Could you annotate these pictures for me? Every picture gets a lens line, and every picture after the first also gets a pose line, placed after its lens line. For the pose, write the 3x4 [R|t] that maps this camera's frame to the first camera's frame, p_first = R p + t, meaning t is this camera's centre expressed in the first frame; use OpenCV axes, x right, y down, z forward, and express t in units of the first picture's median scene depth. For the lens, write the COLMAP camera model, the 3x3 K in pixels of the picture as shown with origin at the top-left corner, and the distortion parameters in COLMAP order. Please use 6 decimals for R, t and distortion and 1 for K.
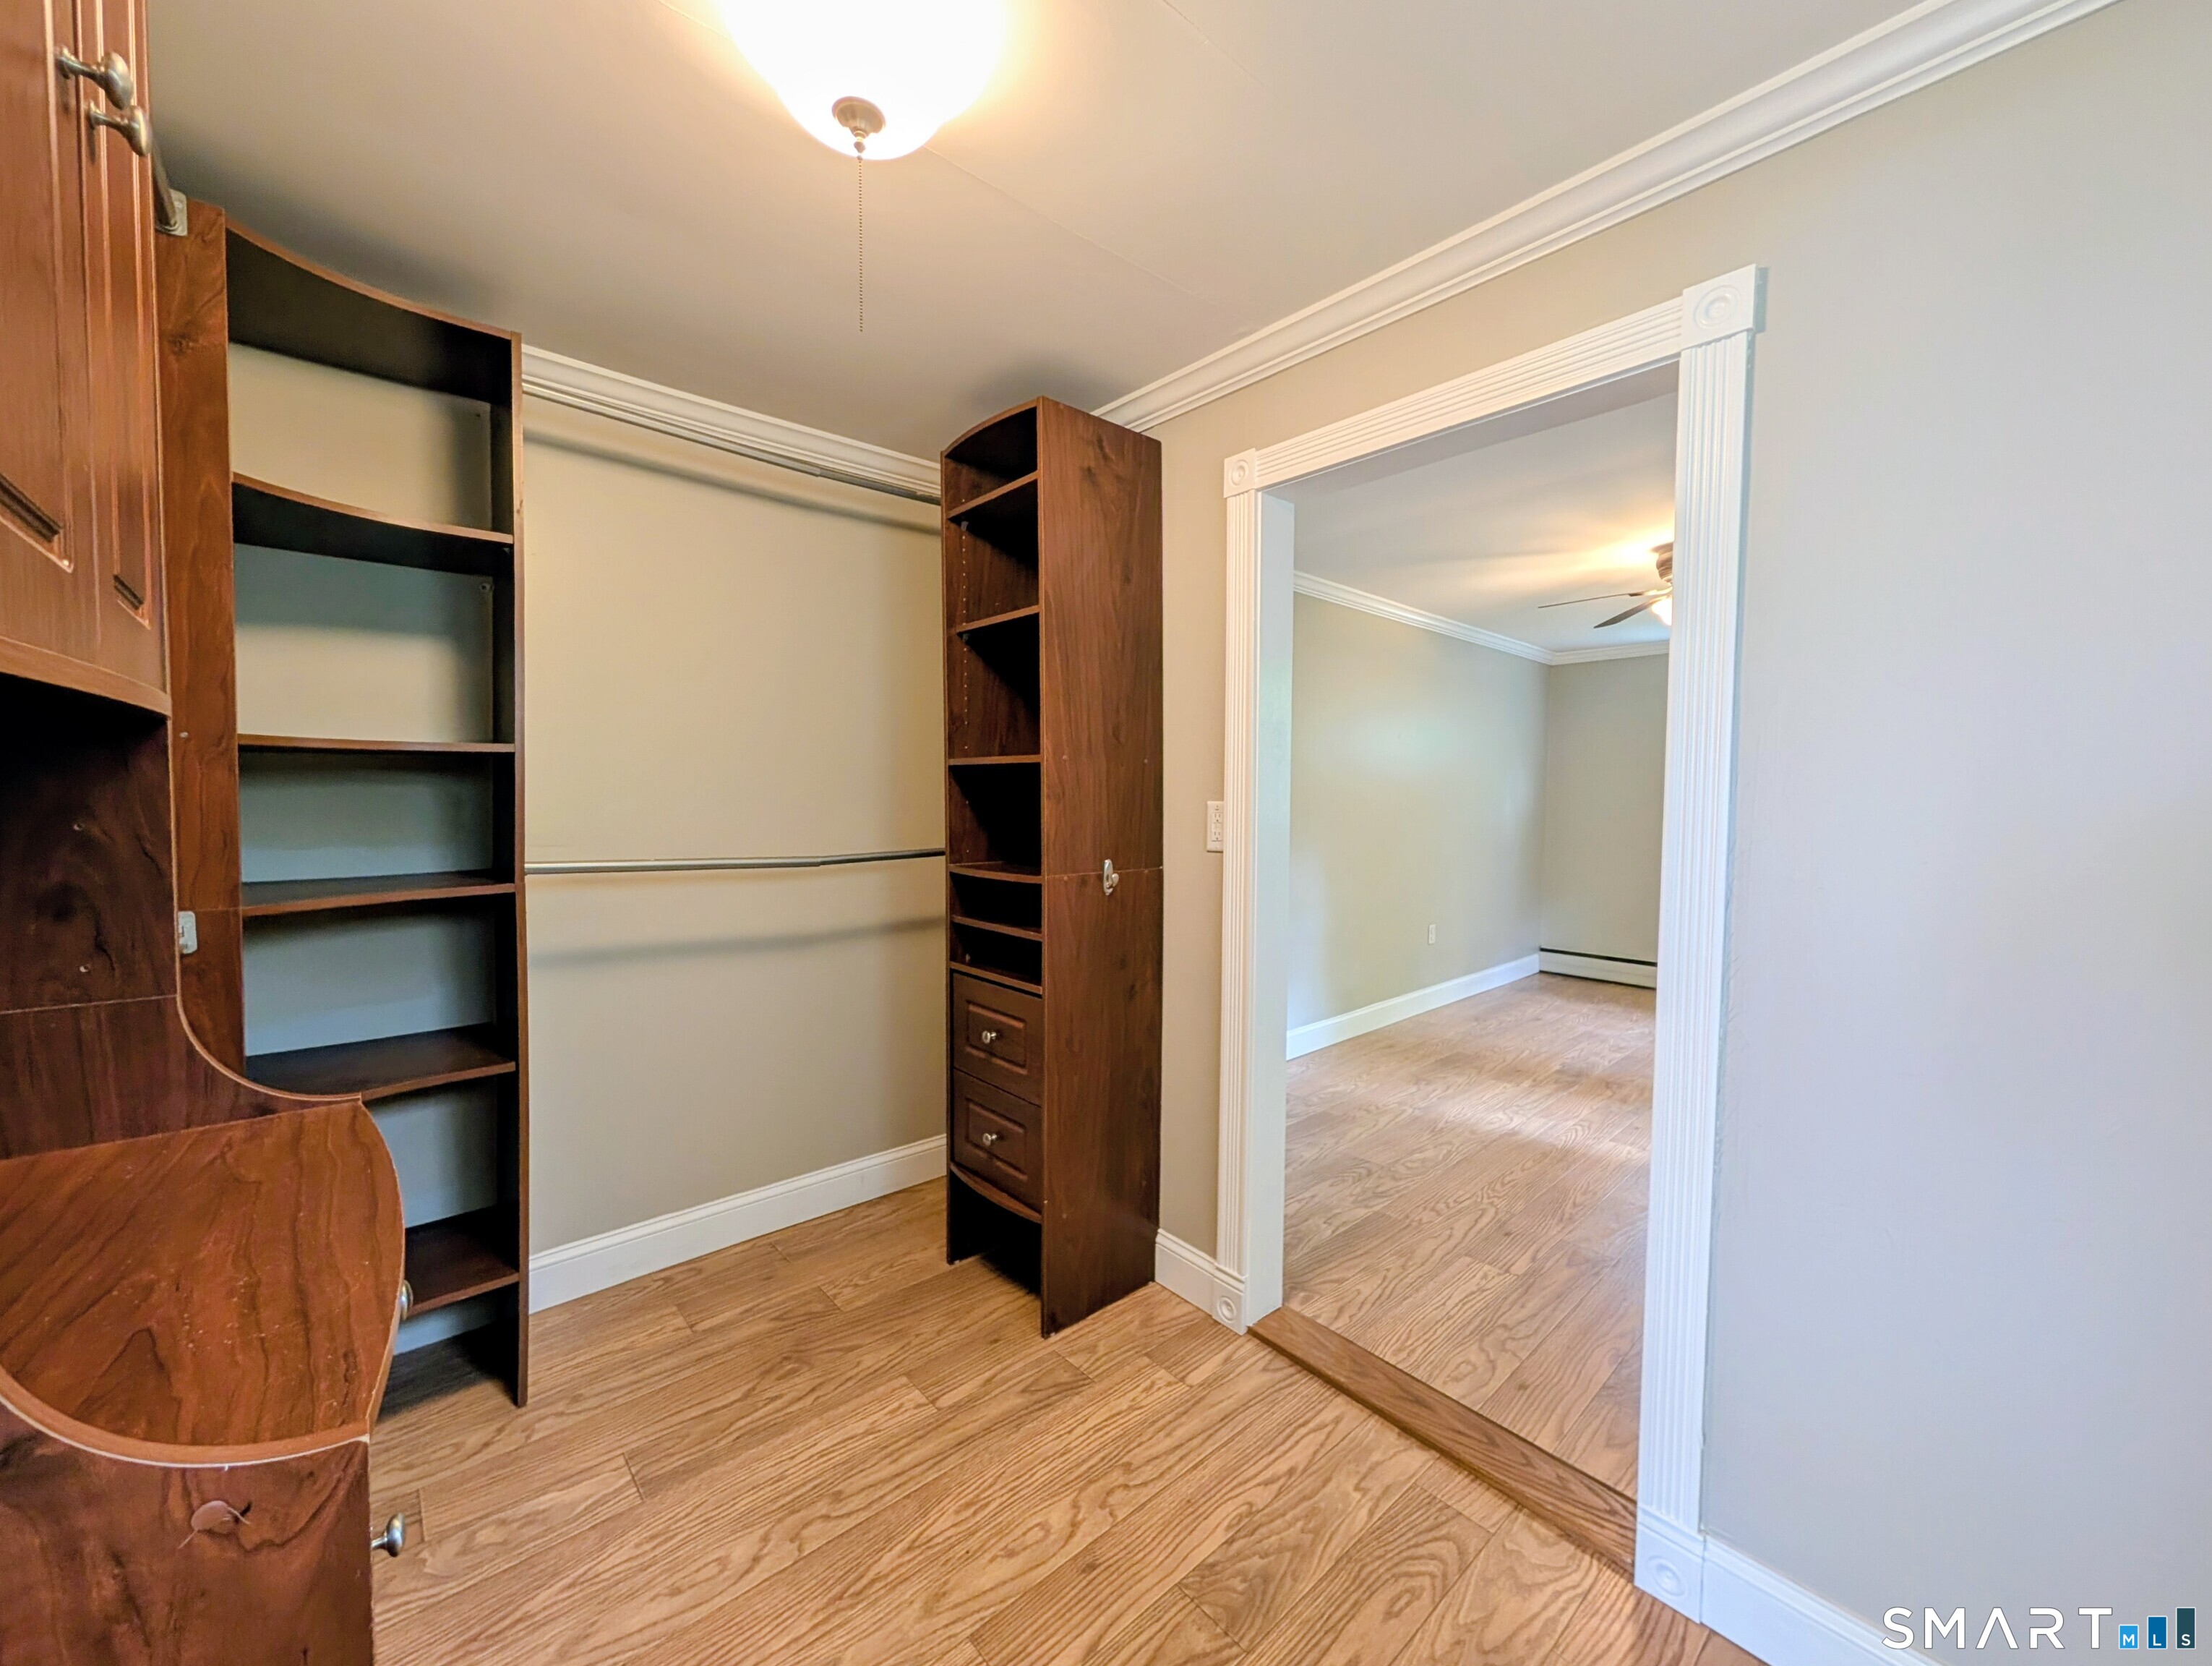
lens RADIAL K [[863.4, 0, 1103.9], [0, 863.4, 831.7], [0, 0, 1]] dist [-0.001604, -0.000151]
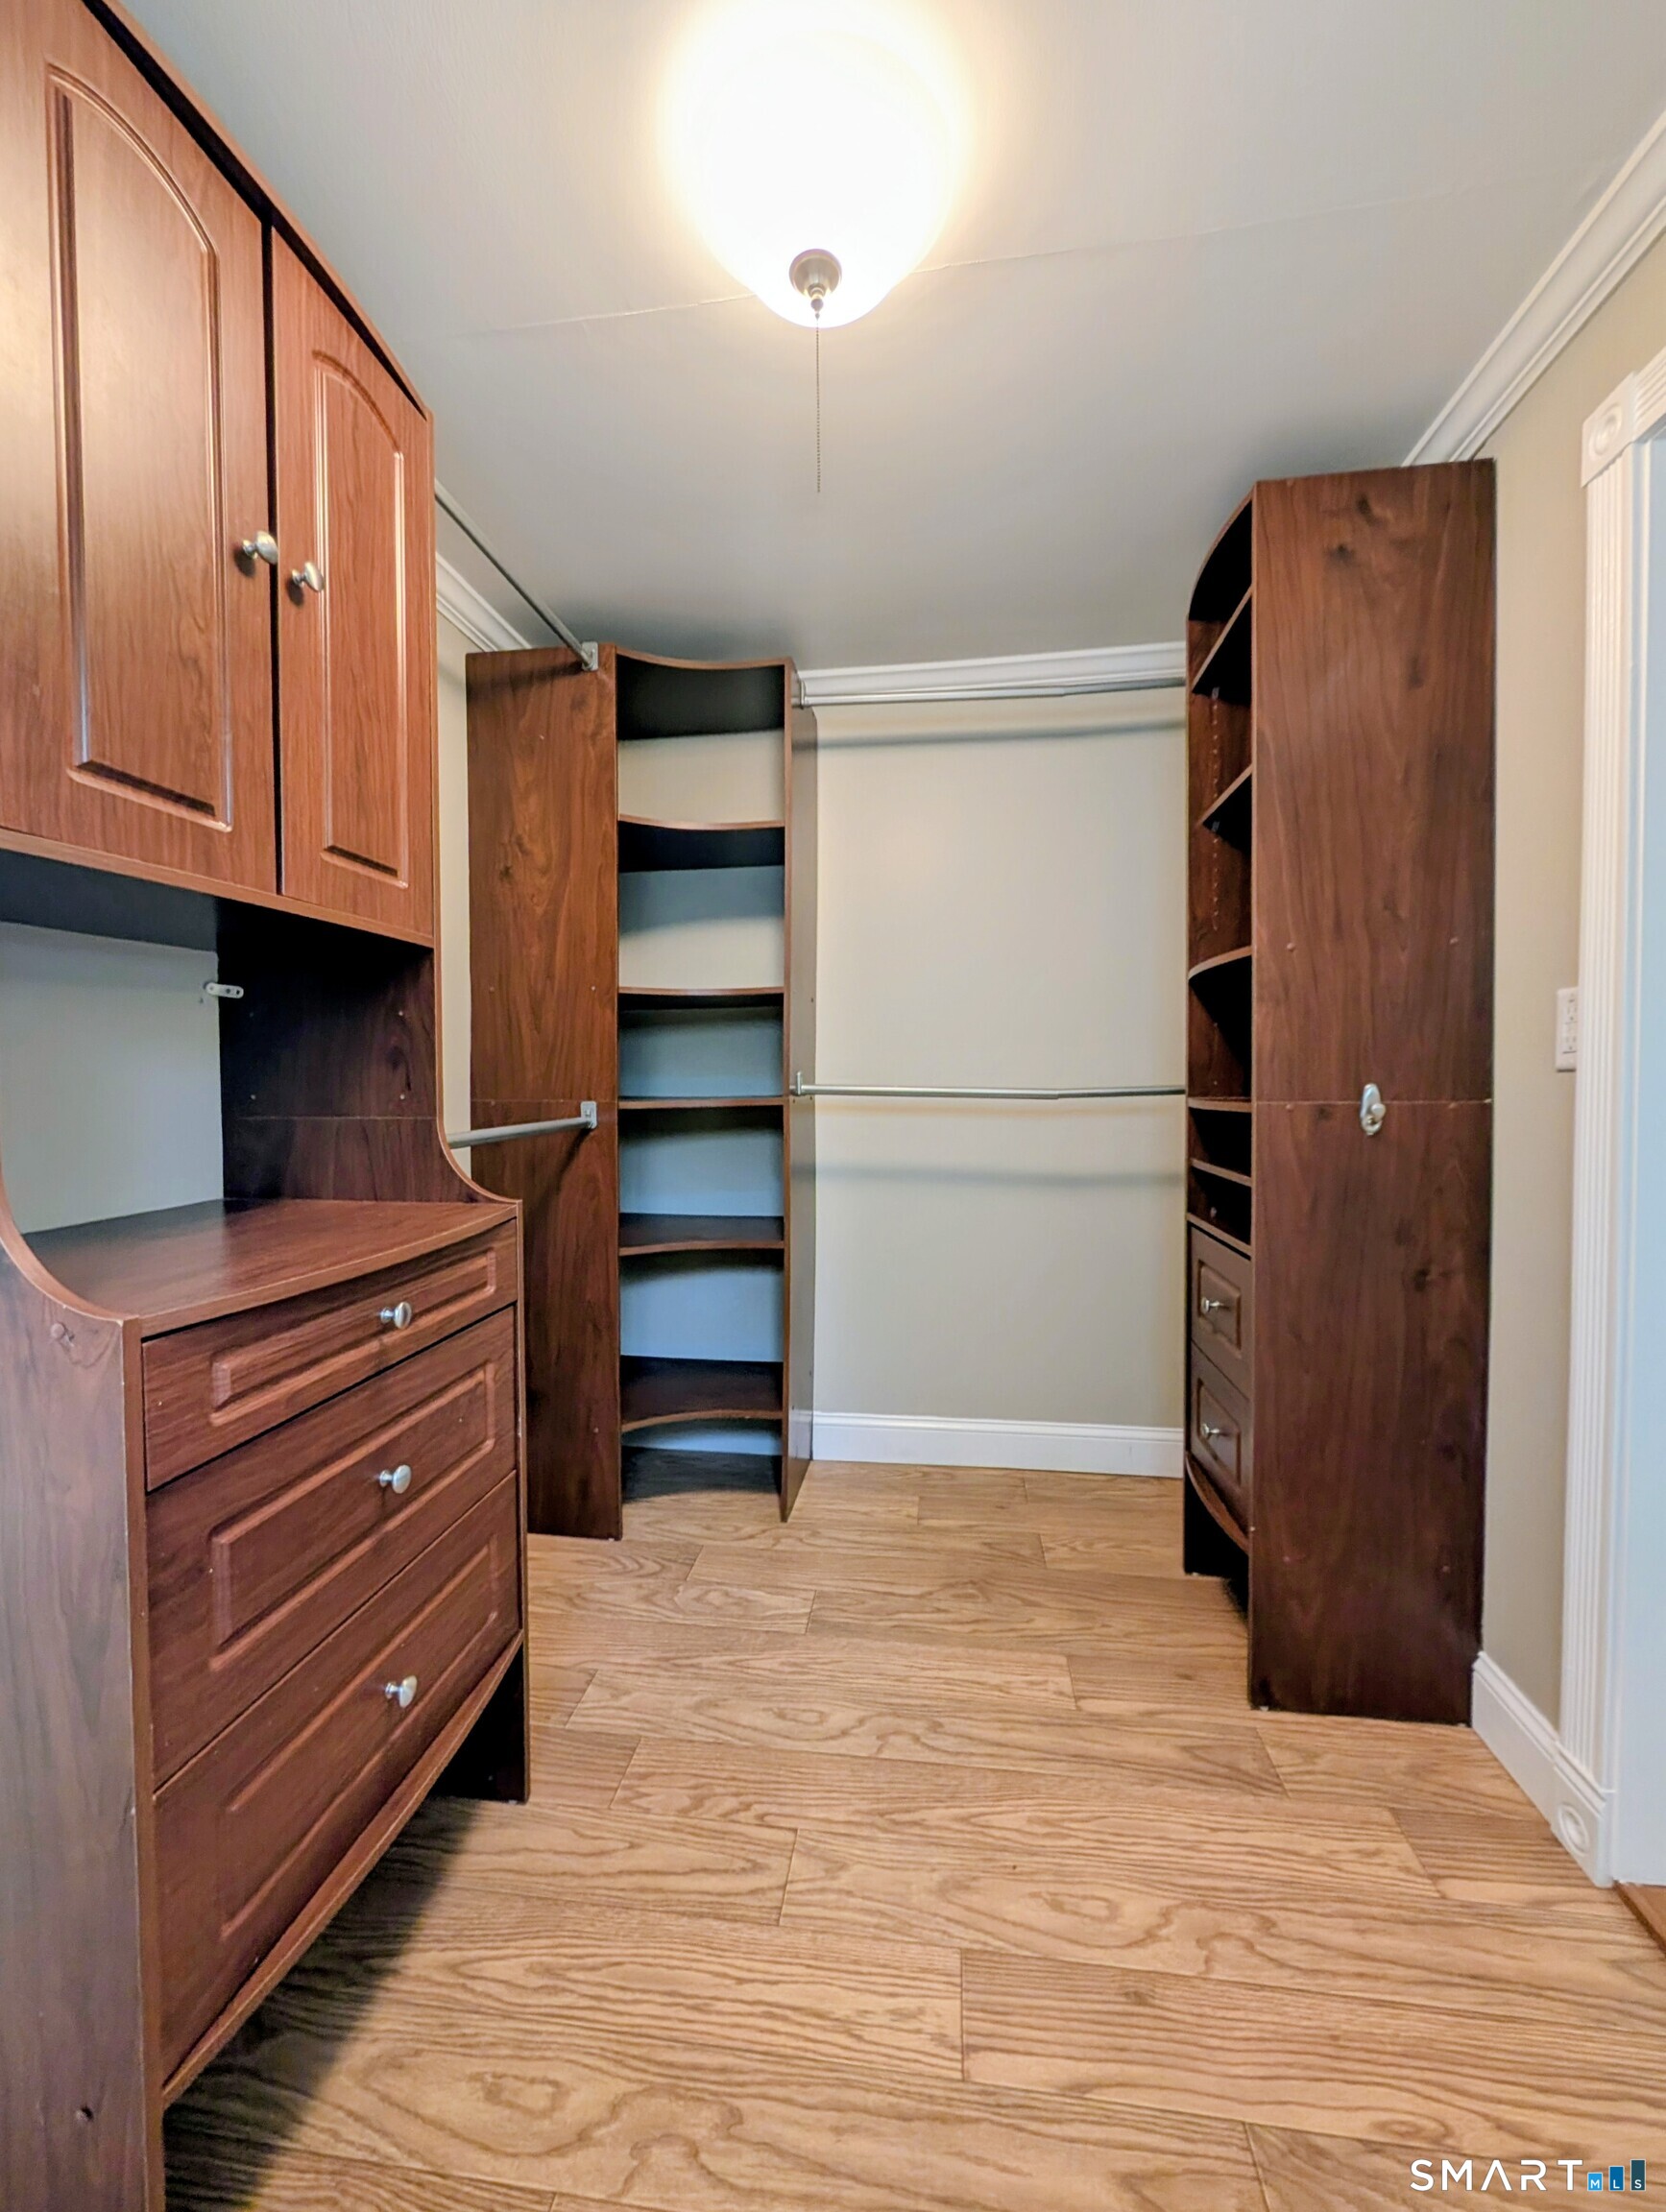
lens RADIAL K [[847.7, 0, 827.5], [0, 847.7, 1106.8], [0, 0, 1]] dist [-0.000011, 0.000231]
pose [[0.652771, 0.012021, -0.757460, 0.276936], [-0.022800, 0.999733, -0.003782, 0.072673], [0.757212, 0.019739, 0.652871, 0.237521]]
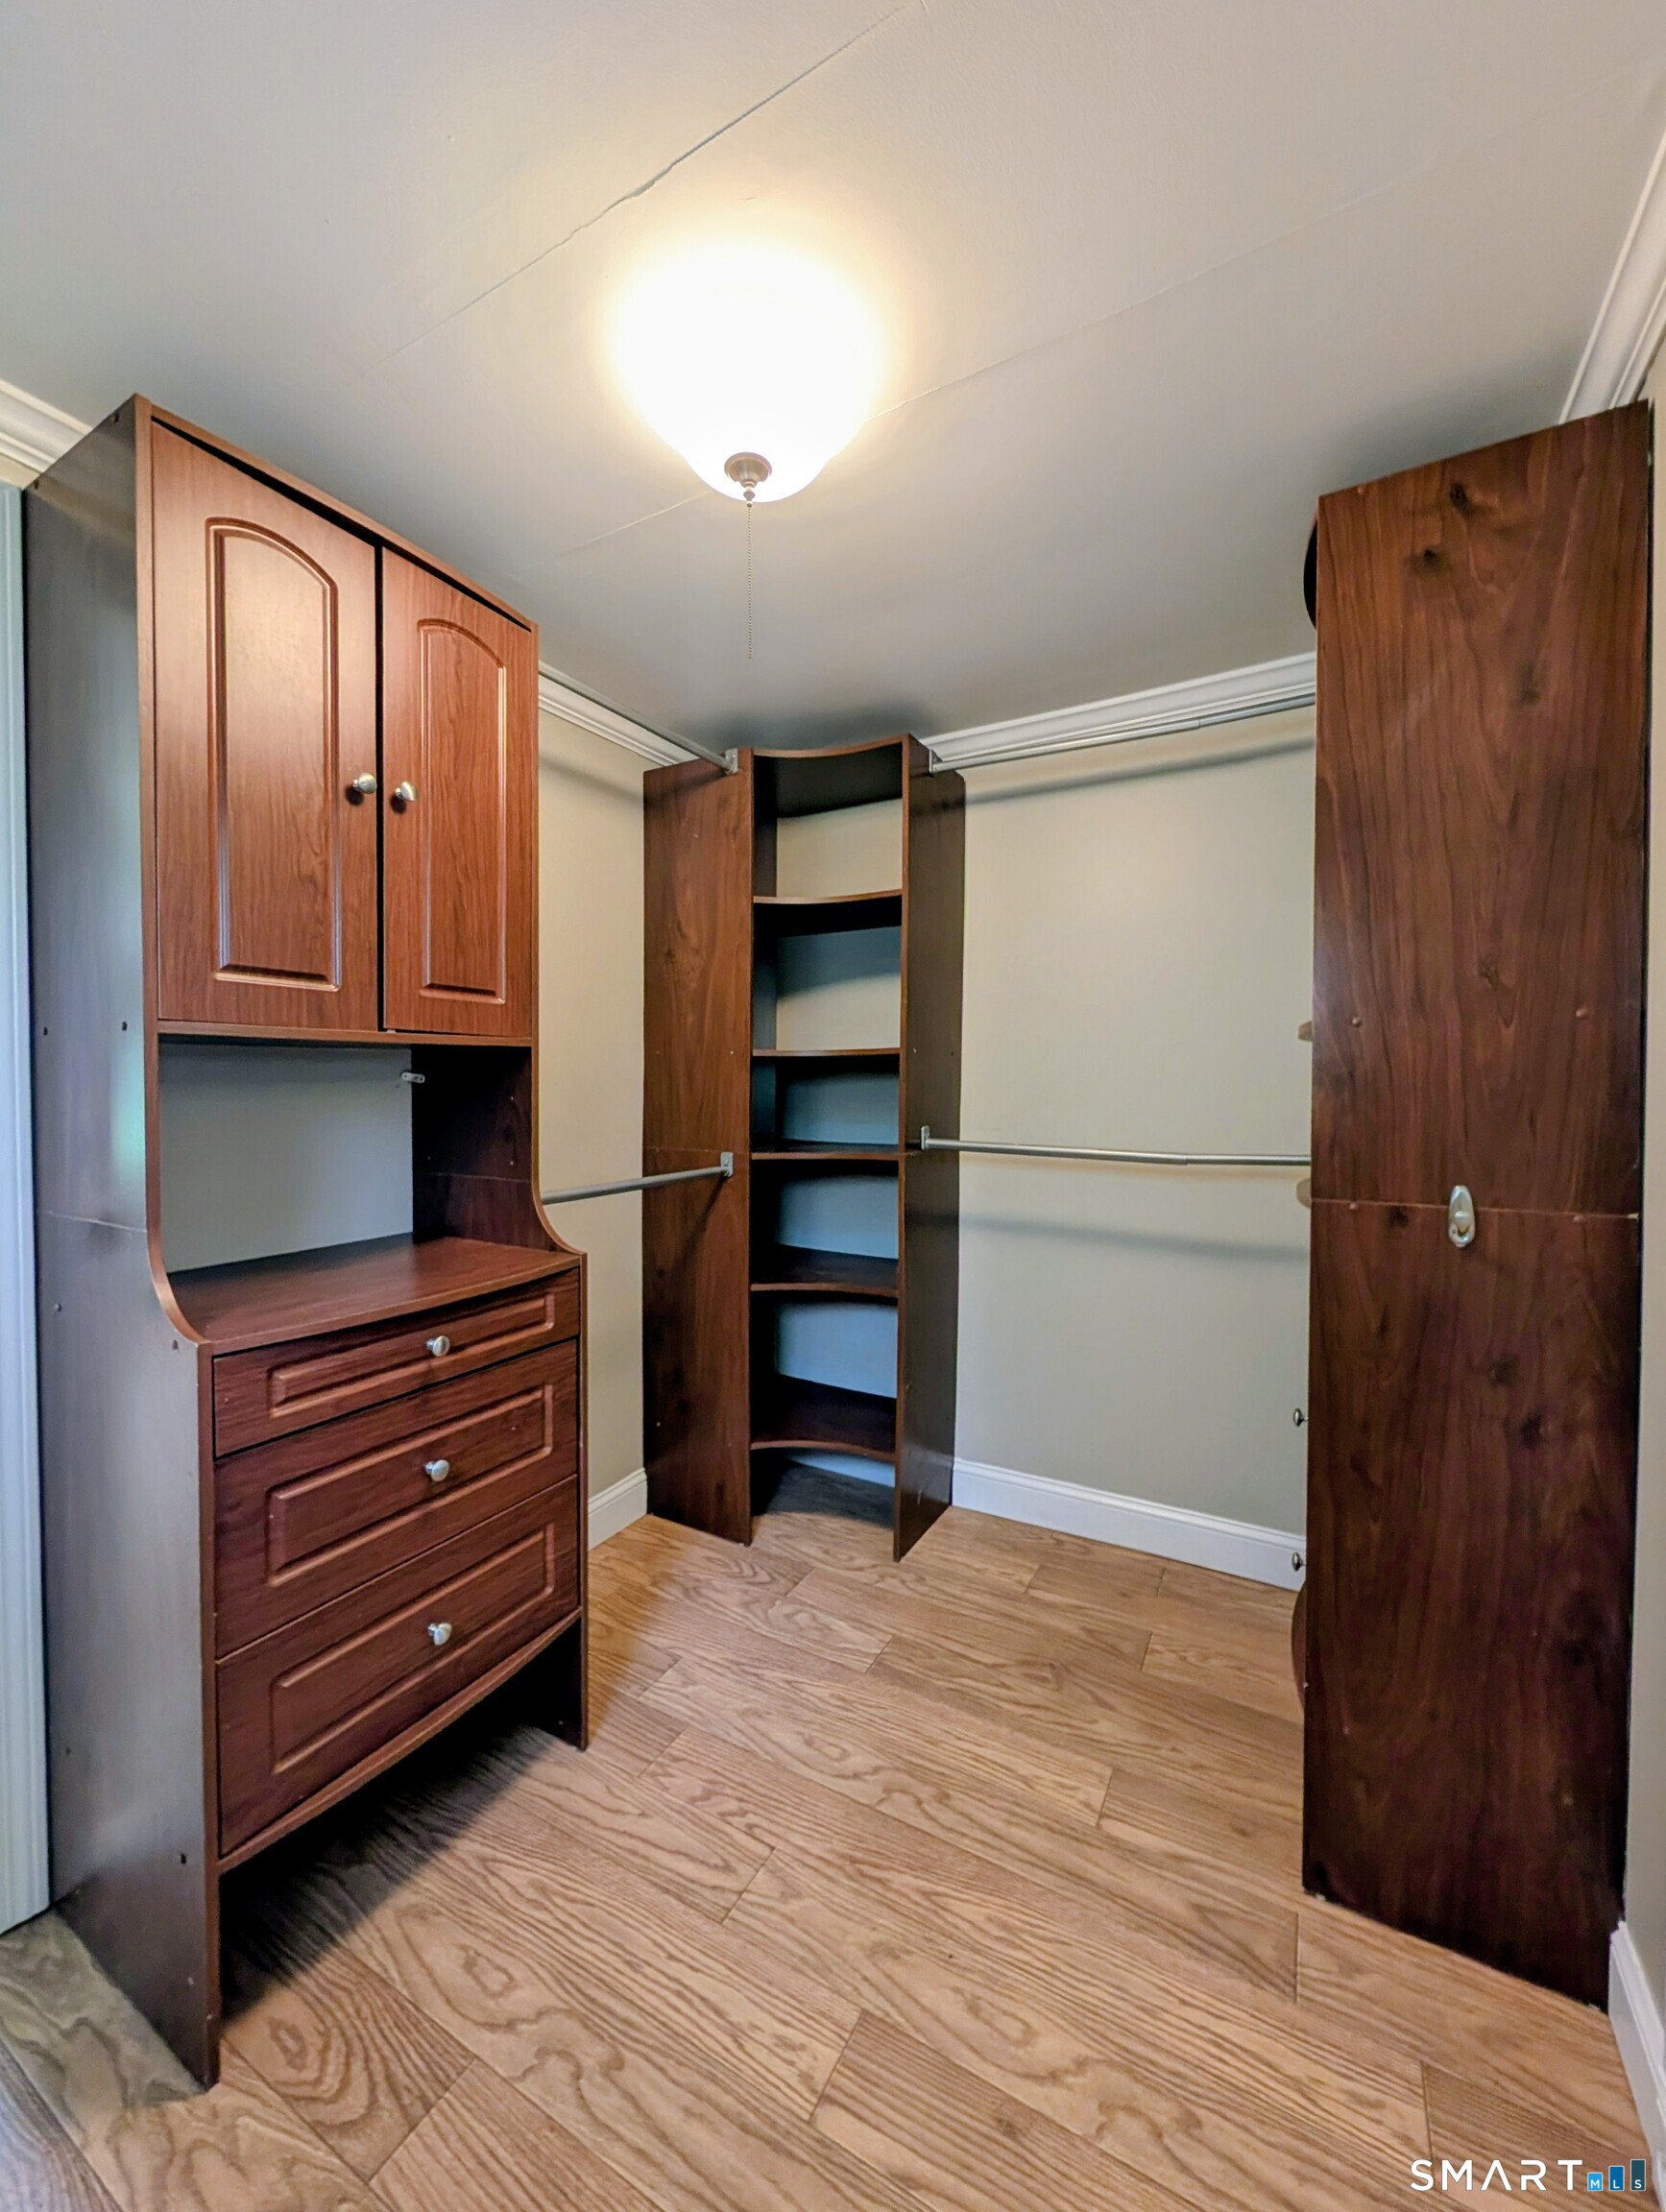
lens RADIAL K [[847.7, 0, 827.5], [0, 847.7, 1106.8], [0, 0, 1]] dist [-0.000011, 0.000231]
pose [[0.325319, 0.011671, -0.945532, 0.472224], [-0.040071, 0.999196, -0.001453, -0.004547], [0.944755, 0.038361, 0.325525, 0.459148]]
